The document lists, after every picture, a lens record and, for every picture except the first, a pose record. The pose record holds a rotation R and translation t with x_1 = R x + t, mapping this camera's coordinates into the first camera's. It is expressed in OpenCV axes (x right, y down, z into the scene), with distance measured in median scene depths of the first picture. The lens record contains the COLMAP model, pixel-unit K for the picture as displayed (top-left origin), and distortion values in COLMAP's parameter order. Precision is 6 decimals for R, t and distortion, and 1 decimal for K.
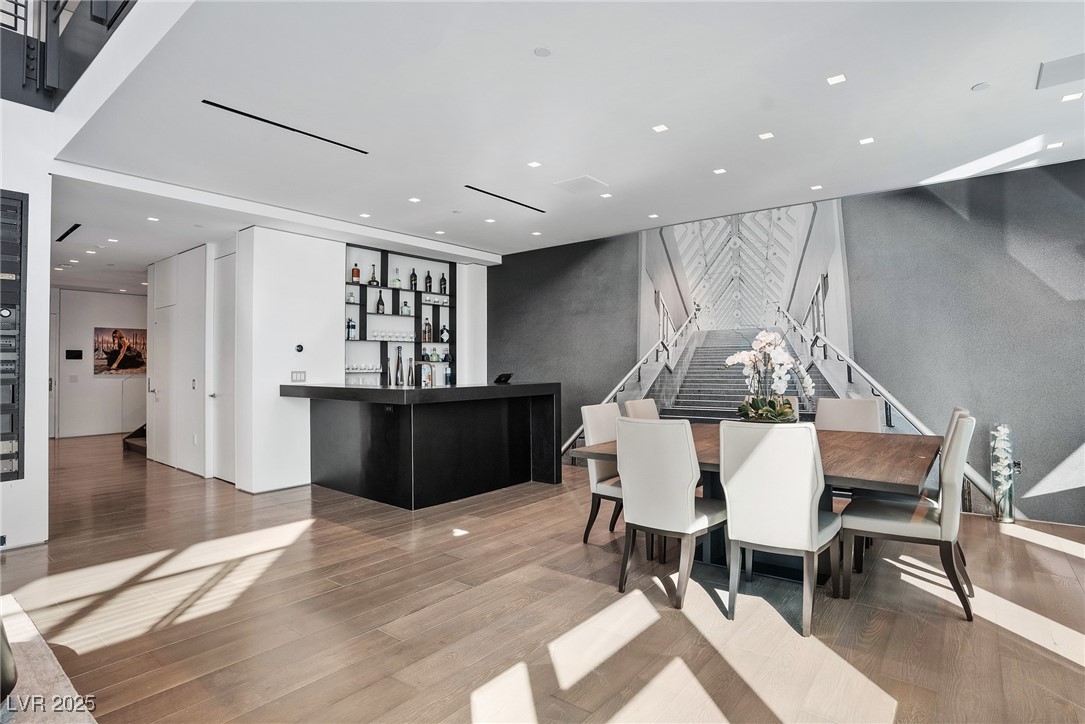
lens RADIAL K [[541.9, 0, 547.4], [0, 541.9, 362.6], [0, 0, 1]] dist [-0.036268, 0.000462]
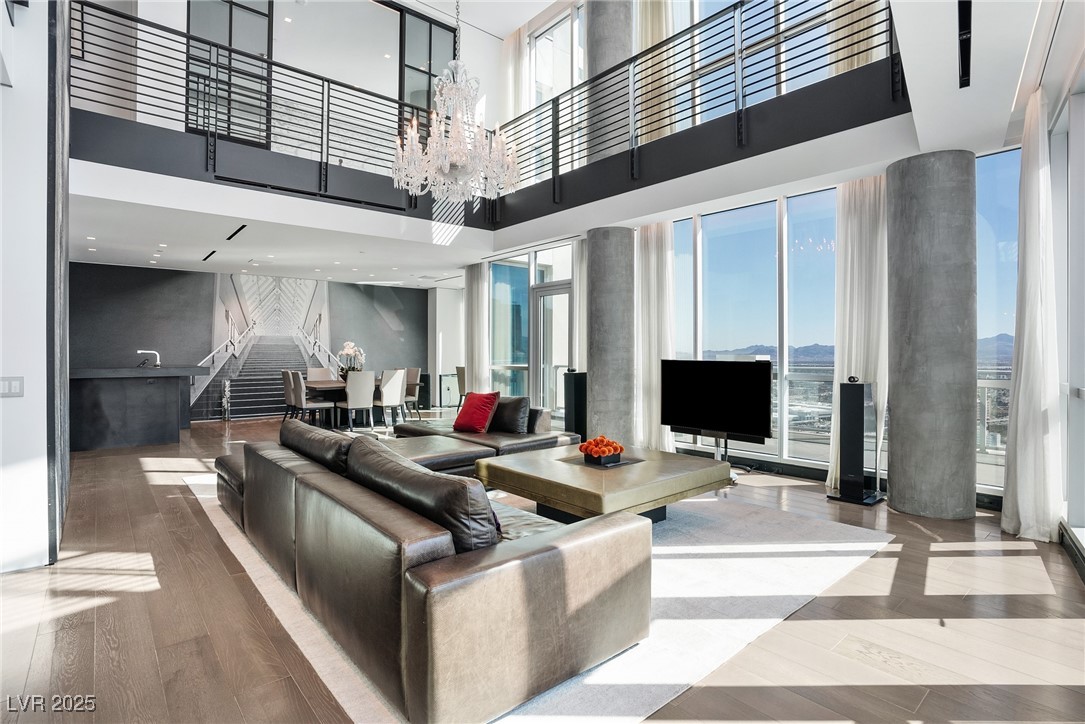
lens RADIAL K [[541.9, 0, 551.2], [0, 541.9, 359.9], [0, 0, 1]] dist [-0.036268, 0.000462]
pose [[0.205839, -0.015792, 0.978458, -1.280128], [-0.015840, 0.999685, 0.019467, -0.026613], [-0.978458, -0.019506, 0.205524, -0.354752]]
